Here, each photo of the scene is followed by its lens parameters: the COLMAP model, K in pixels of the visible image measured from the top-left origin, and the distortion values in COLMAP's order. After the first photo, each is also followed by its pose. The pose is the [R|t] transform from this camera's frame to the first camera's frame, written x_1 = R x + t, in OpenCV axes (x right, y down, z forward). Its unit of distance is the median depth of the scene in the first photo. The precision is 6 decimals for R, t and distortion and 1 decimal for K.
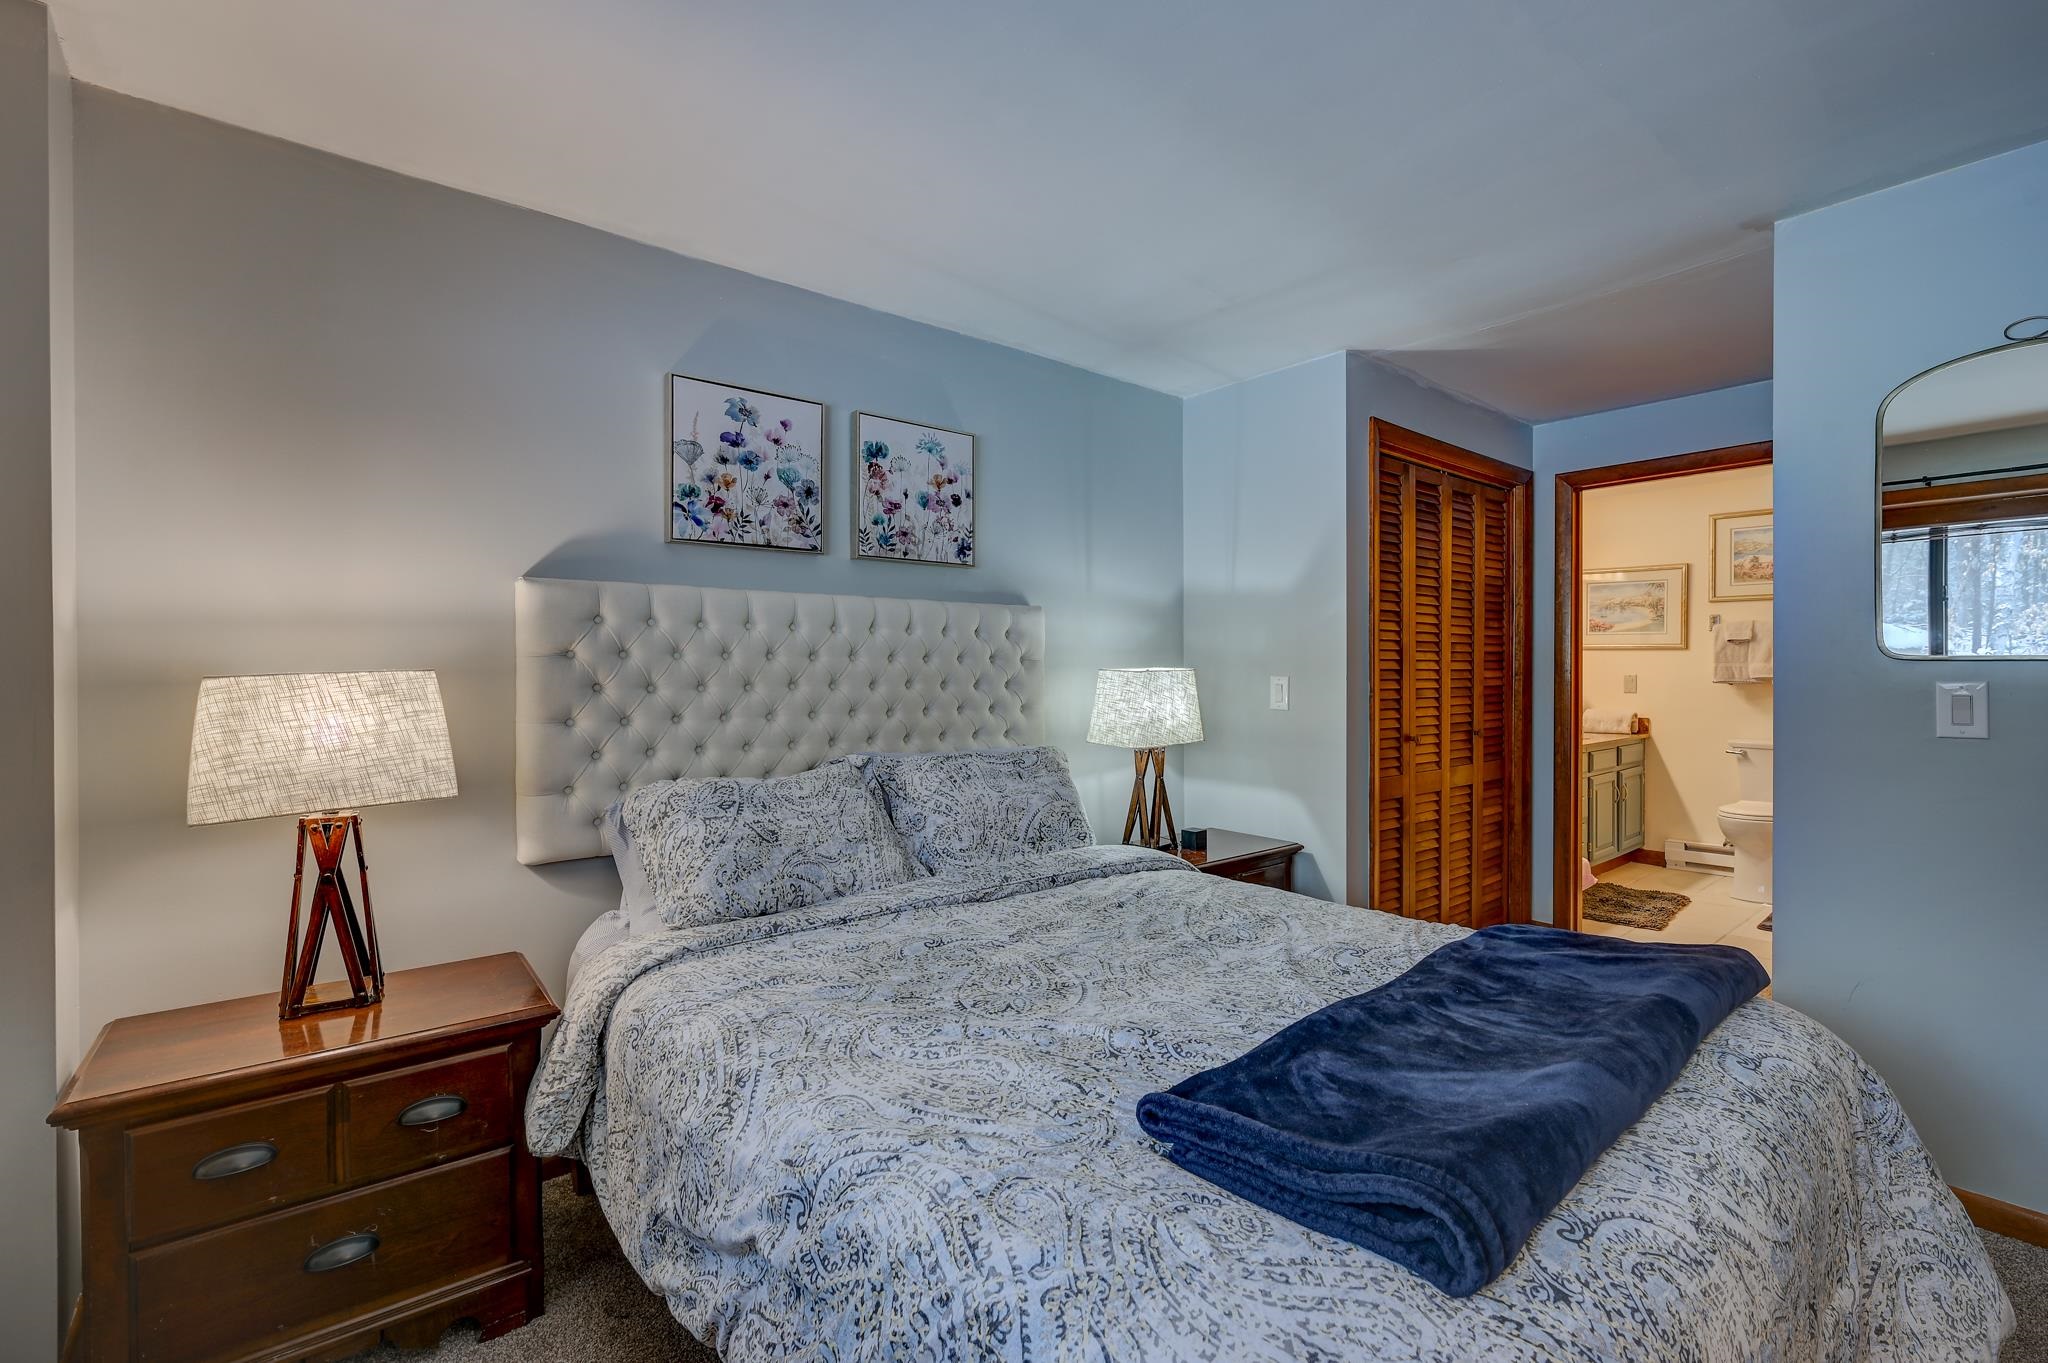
lens RADIAL K [[907.9, 0, 1027.5], [0, 907.9, 673.4], [0, 0, 1]] dist [0.000101, 0.000740]
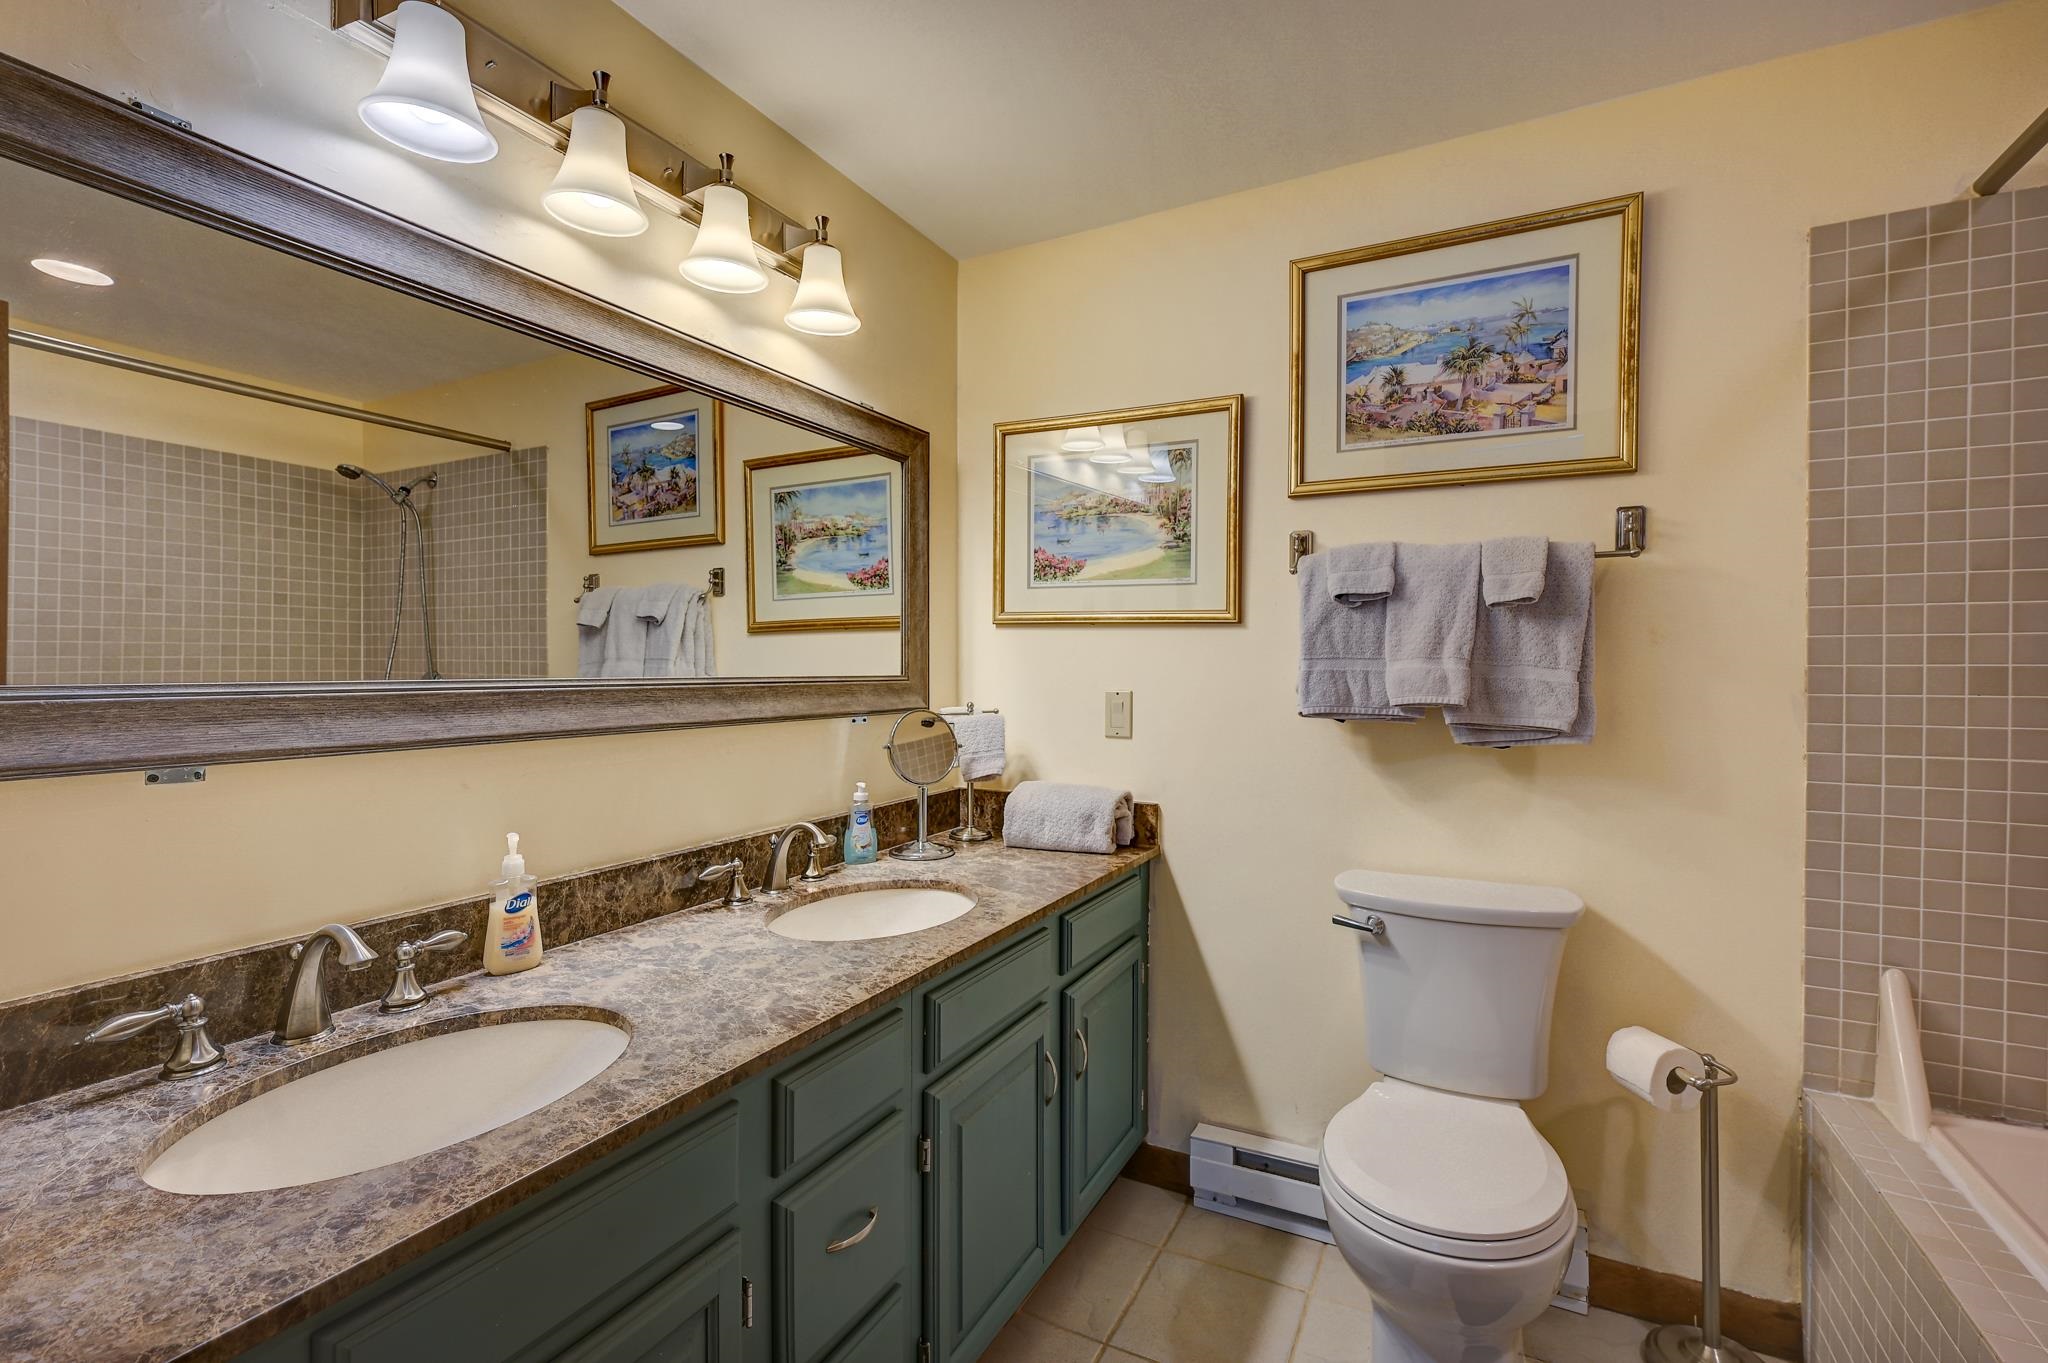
lens RADIAL K [[907.9, 0, 1027.5], [0, 907.9, 673.4], [0, 0, 1]] dist [0.000101, 0.000740]
pose [[0.926863, 0.000214, 0.375400, 0.512475], [-0.000602, 0.999999, 0.000916, -0.006669], [-0.375400, -0.001075, 0.926862, 0.696927]]
